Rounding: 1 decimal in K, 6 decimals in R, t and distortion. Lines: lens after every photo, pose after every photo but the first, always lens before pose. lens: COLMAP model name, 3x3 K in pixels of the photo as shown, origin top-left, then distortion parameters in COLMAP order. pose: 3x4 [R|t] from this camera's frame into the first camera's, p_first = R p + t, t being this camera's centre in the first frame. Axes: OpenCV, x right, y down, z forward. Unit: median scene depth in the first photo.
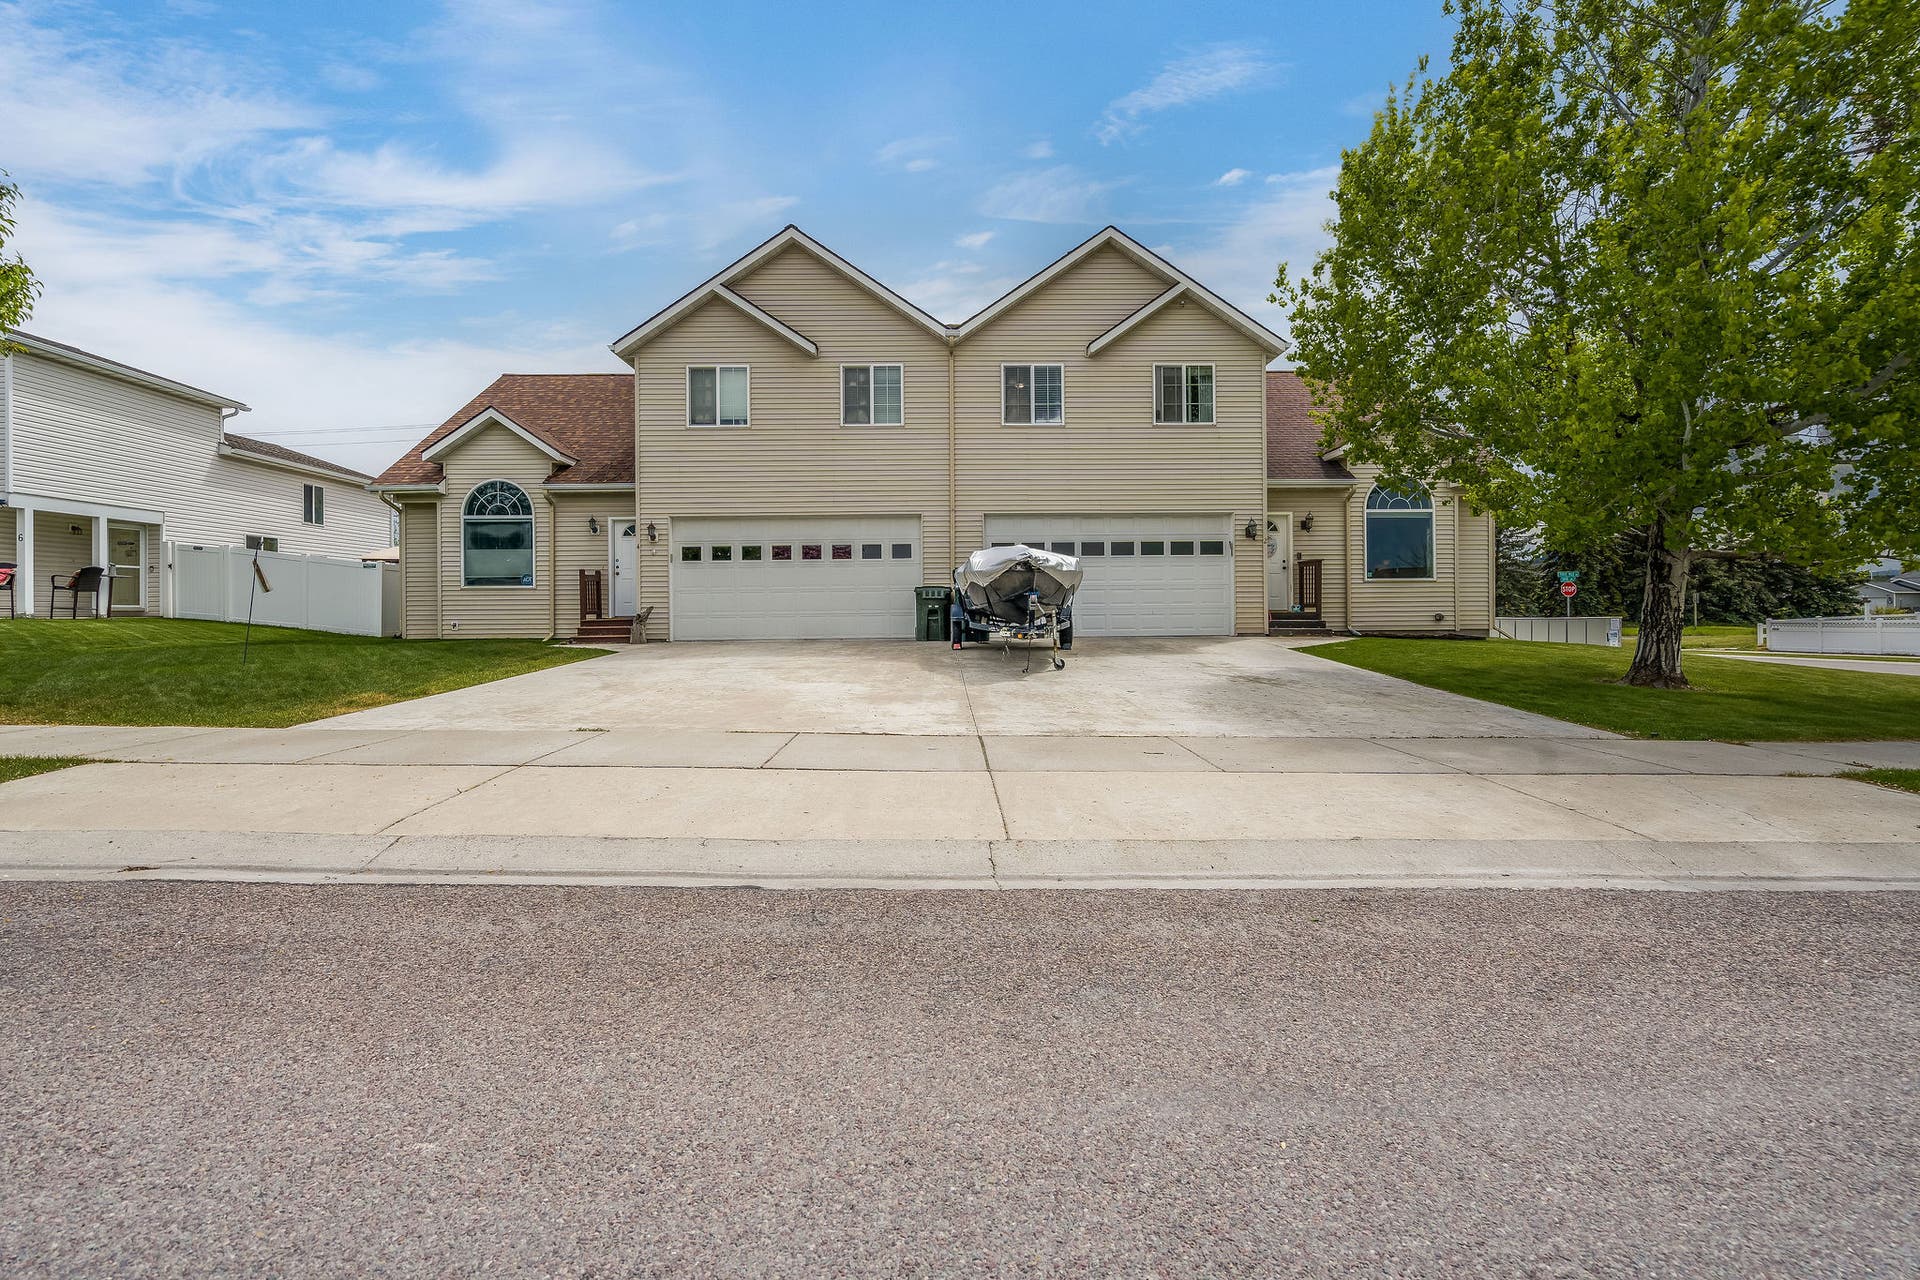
lens RADIAL K [[873.4, 0, 957.3], [0, 873.4, 603.8], [0, 0, 1]] dist [0.002041, -0.000245]
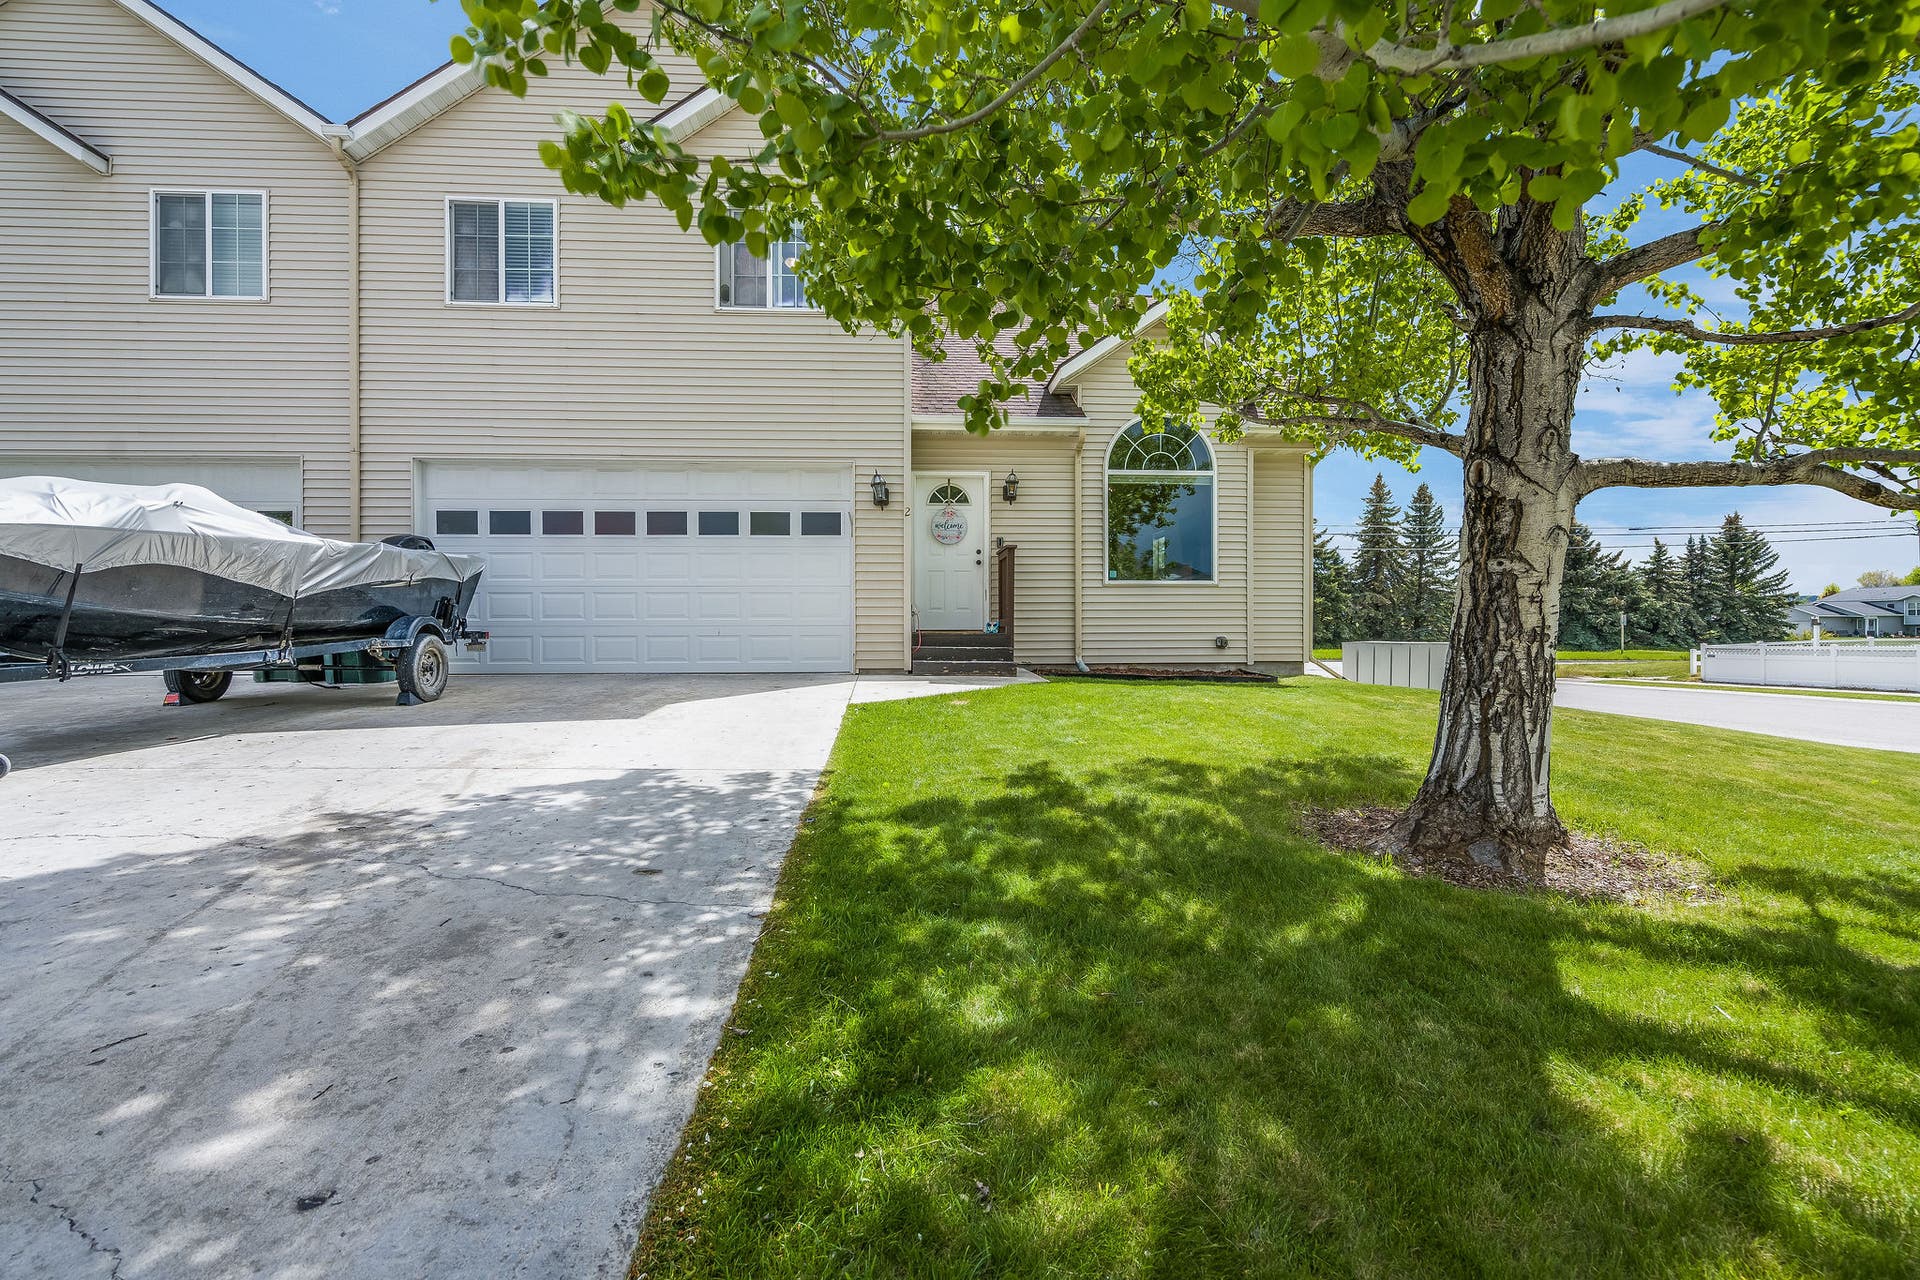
lens RADIAL K [[859.6, 0, 958.0], [0, 859.6, 625.5], [0, 0, 1]] dist [-0.000862, 0.000124]
pose [[0.999140, 0.006688, 0.040916, 0.339715], [-0.006862, 0.999968, 0.004126, 0.001827], [-0.040887, -0.004403, 0.999154, 0.392236]]
